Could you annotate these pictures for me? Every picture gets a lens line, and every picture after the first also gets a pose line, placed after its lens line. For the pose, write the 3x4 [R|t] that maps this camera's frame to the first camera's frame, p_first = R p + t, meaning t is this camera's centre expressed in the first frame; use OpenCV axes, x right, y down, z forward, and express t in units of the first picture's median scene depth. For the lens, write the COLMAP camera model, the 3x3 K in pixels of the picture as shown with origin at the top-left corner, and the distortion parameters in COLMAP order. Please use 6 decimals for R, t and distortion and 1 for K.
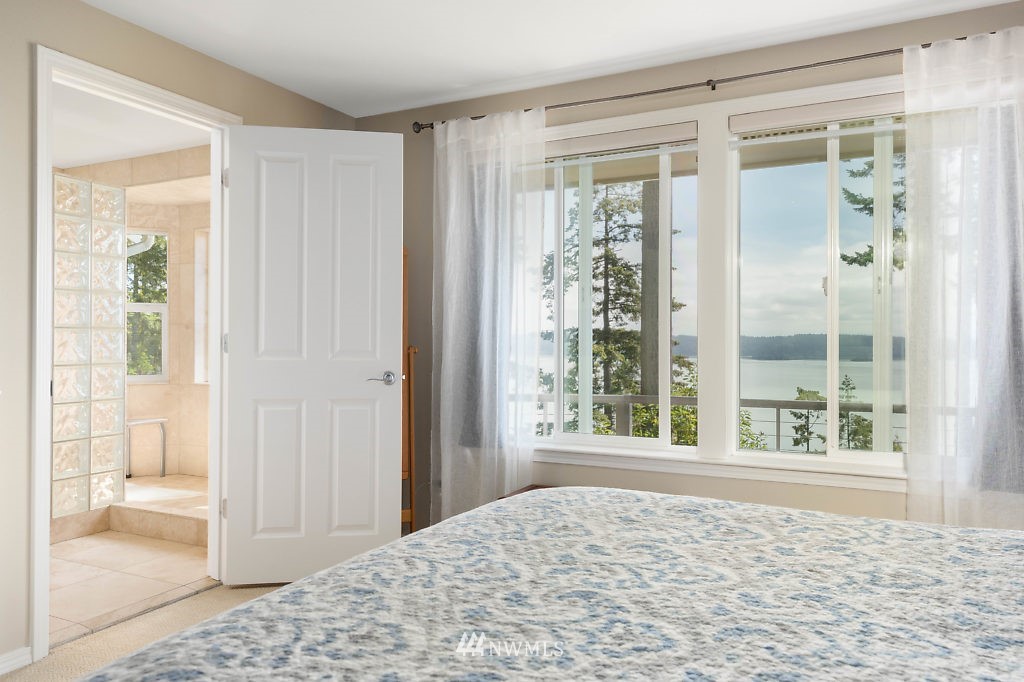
lens RADIAL K [[712.3, 0, 512.0], [0, 712.3, 341.0], [0, 0, 1]] dist [0.004932, 0.000417]
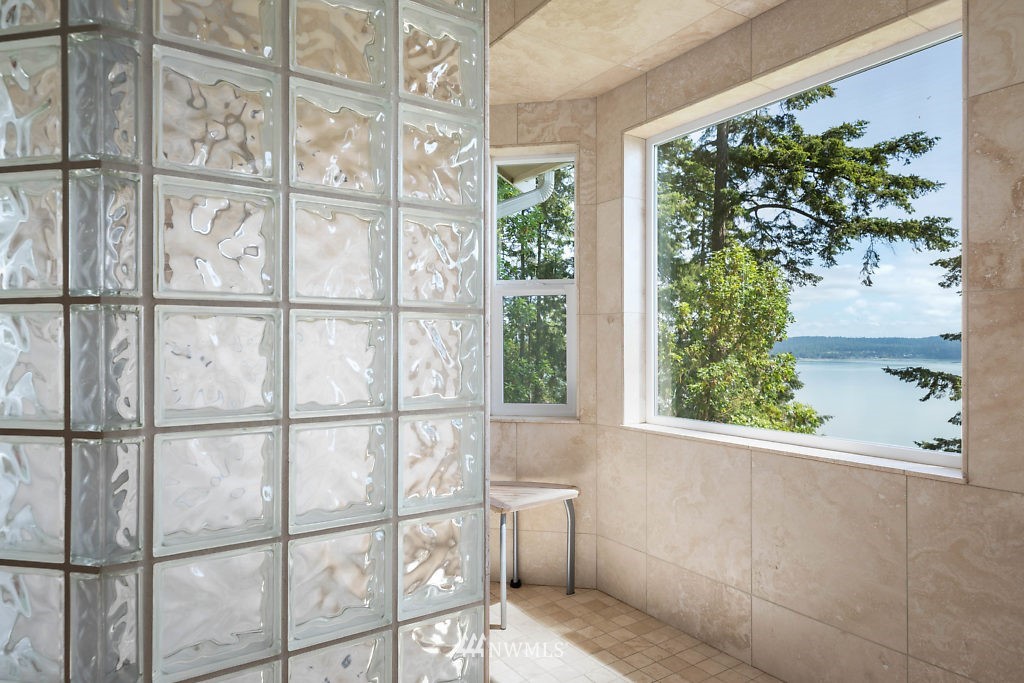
lens RADIAL K [[632.6, 0, 512.0], [0, 632.6, 341.5], [0, 0, 1]] dist [0.000218, -0.000006]
pose [[0.862615, -0.004960, -0.505836, -0.280022], [0.003764, 0.999987, -0.003386, -0.001191], [0.505846, 0.001017, 0.862623, 0.554538]]
